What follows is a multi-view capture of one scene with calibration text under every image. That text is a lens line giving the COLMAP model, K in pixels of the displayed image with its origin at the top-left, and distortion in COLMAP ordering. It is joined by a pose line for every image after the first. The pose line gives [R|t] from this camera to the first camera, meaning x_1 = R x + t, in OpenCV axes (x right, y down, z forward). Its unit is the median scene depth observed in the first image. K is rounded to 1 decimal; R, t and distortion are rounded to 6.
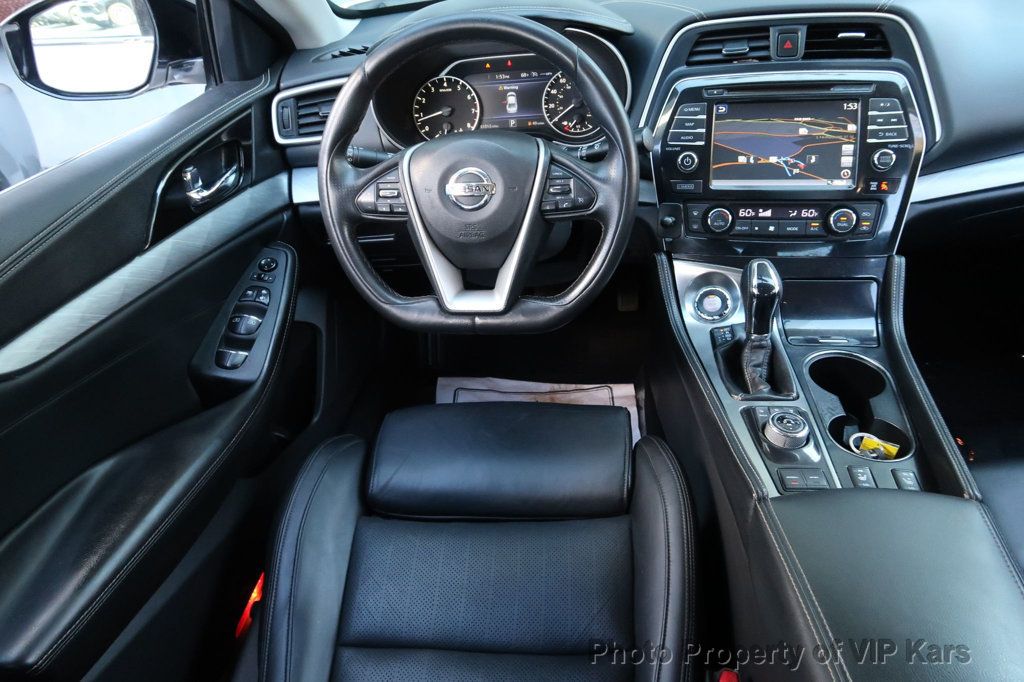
lens RADIAL K [[704.0, 0, 512.0], [0, 704.0, 341.0], [0, 0, 1]] dist [-0.022764, 0.003431]
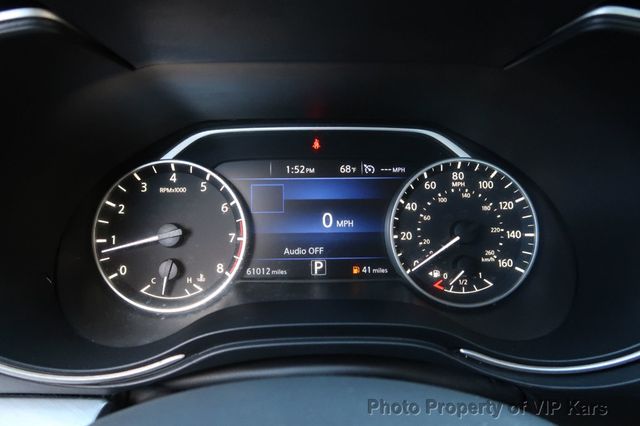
lens RADIAL K [[440.0, 0, 320.0], [0, 440.0, 213.0], [0, 0, 1]] dist [-0.022764, 0.003431]
pose [[0.988348, 0.049389, 0.143976, -0.048997], [-0.006833, 0.959337, -0.282181, -0.314455], [-0.152058, 0.277909, 0.948496, 0.859420]]
